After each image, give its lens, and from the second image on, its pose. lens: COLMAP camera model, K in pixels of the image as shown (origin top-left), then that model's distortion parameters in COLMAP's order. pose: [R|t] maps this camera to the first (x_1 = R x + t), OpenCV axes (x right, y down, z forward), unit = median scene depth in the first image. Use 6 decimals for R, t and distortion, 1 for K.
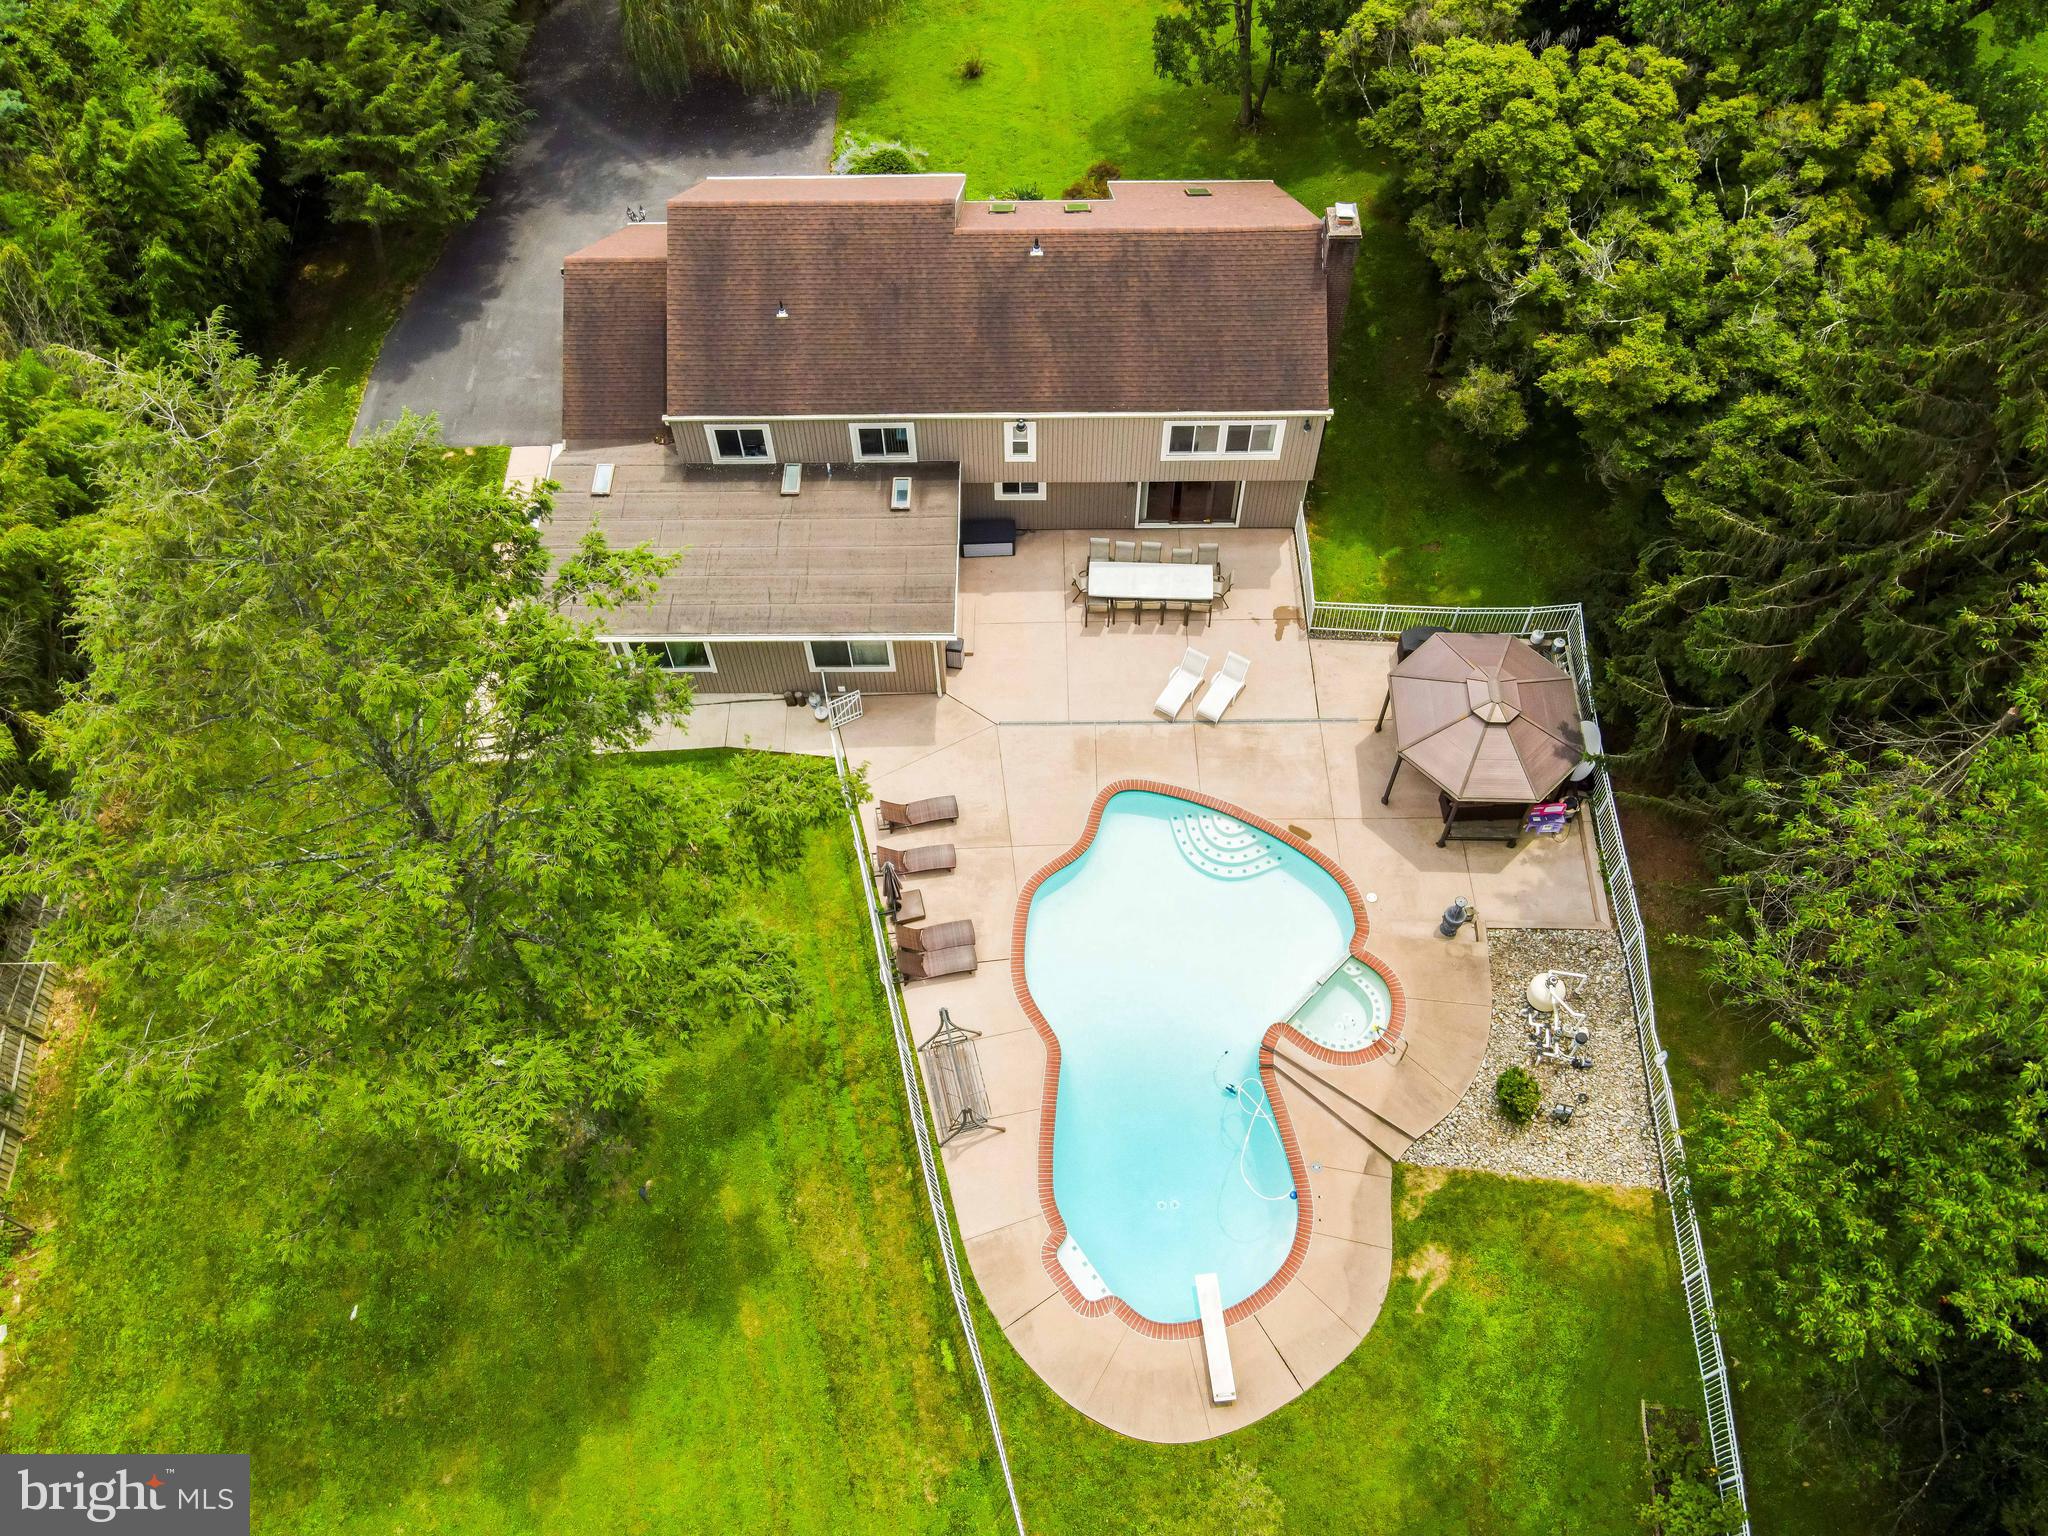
lens RADIAL K [[1511.1, 0, 1024.0], [0, 1511.1, 763.5], [0, 0, 1]] dist [-0.000914, 0.019496]
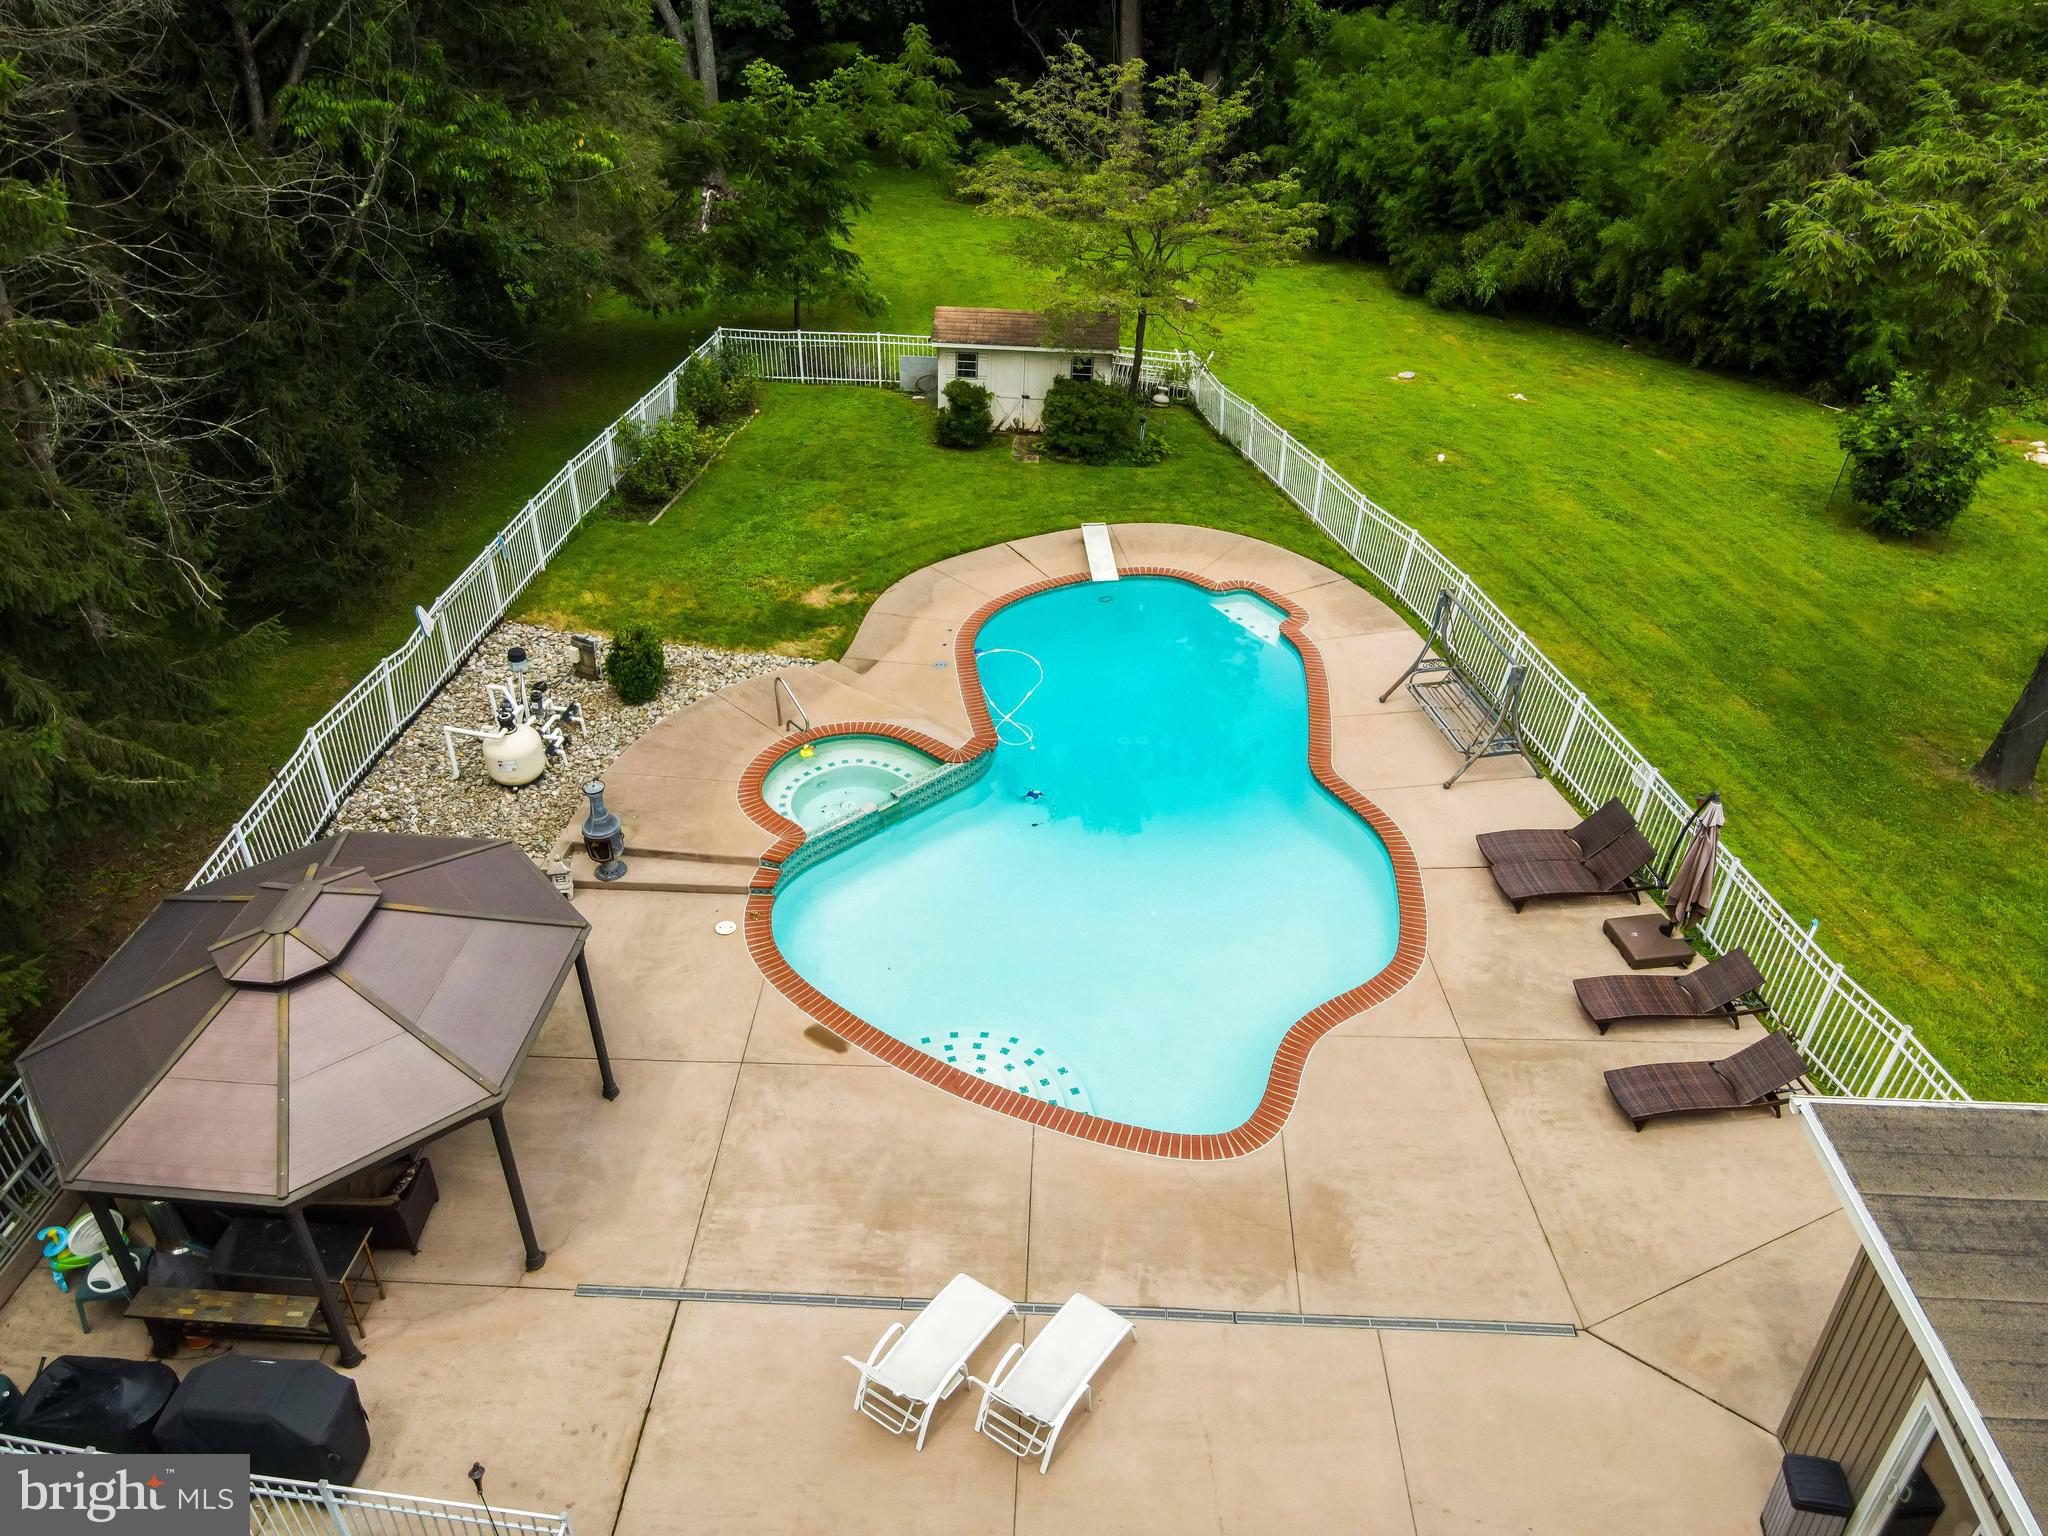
lens RADIAL K [[1511.1, 0, 1021.6], [0, 1511.1, 775.9], [0, 0, 1]] dist [-0.000914, 0.019496]
pose [[-0.998336, -0.009129, 0.056945, 0.097062], [0.057080, -0.015312, 0.998252, -0.398714], [-0.008241, 0.999841, 0.015808, 0.897963]]
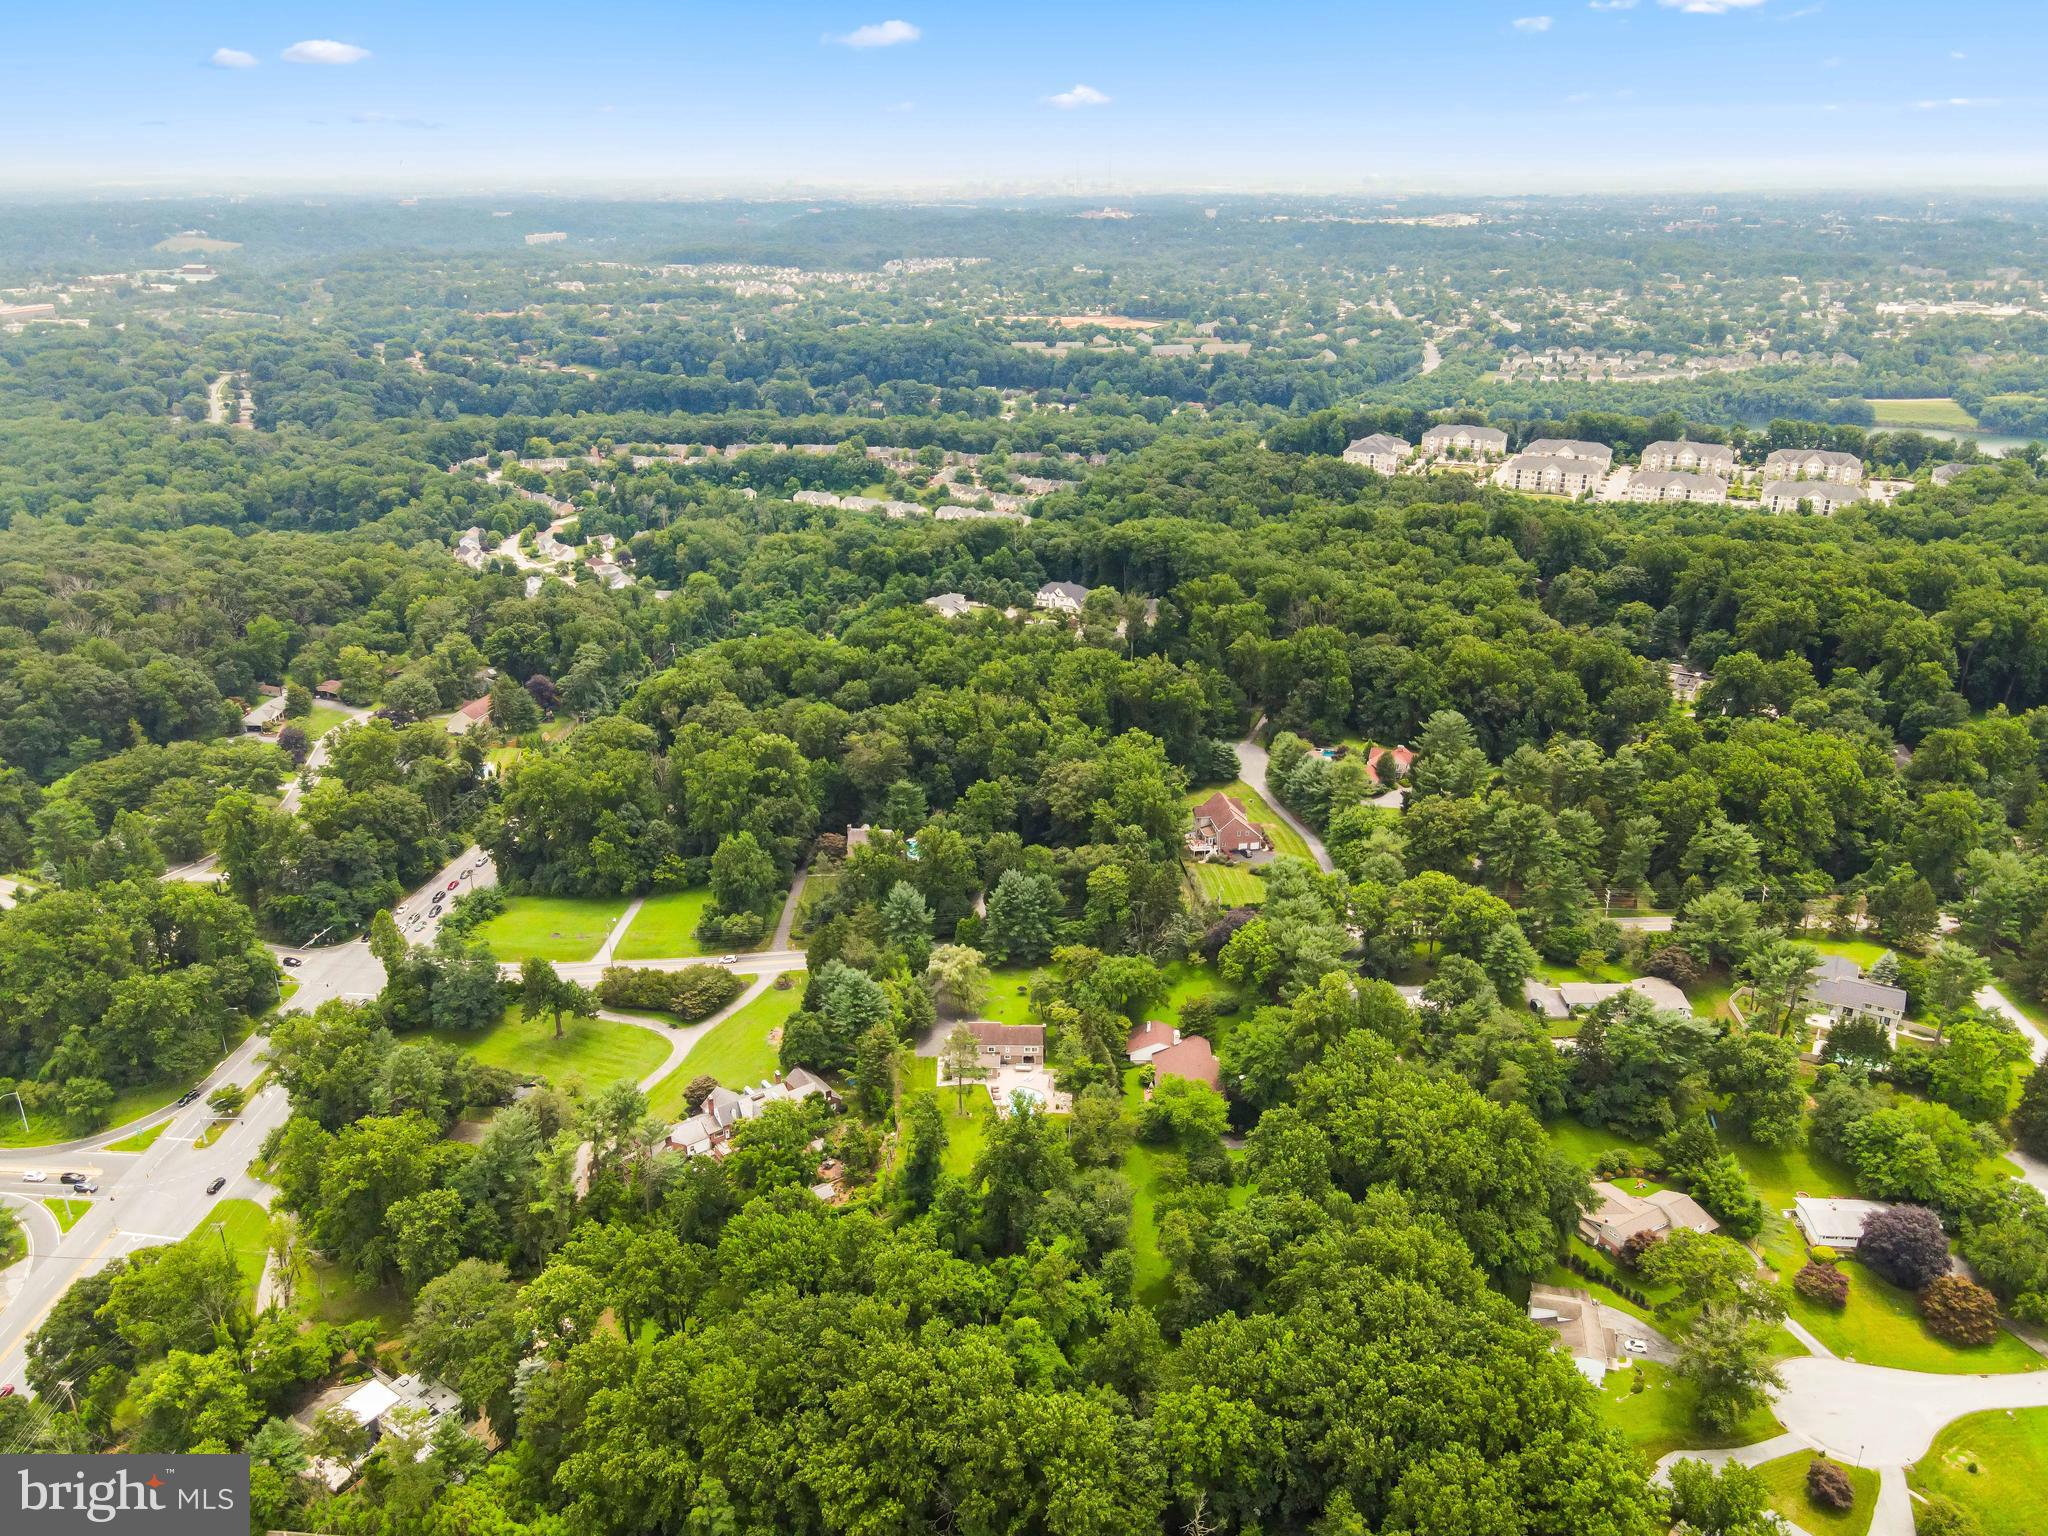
lens RADIAL K [[1511.1, 0, 1021.5], [0, 1511.1, 766.0], [0, 0, 1]] dist [-0.000914, 0.019496]
pose [[0.999863, 0.015932, -0.004463, 0.090076], [-0.015596, 0.817437, -0.575807, 3.452498], [-0.005526, 0.575797, 0.817574, -7.021872]]
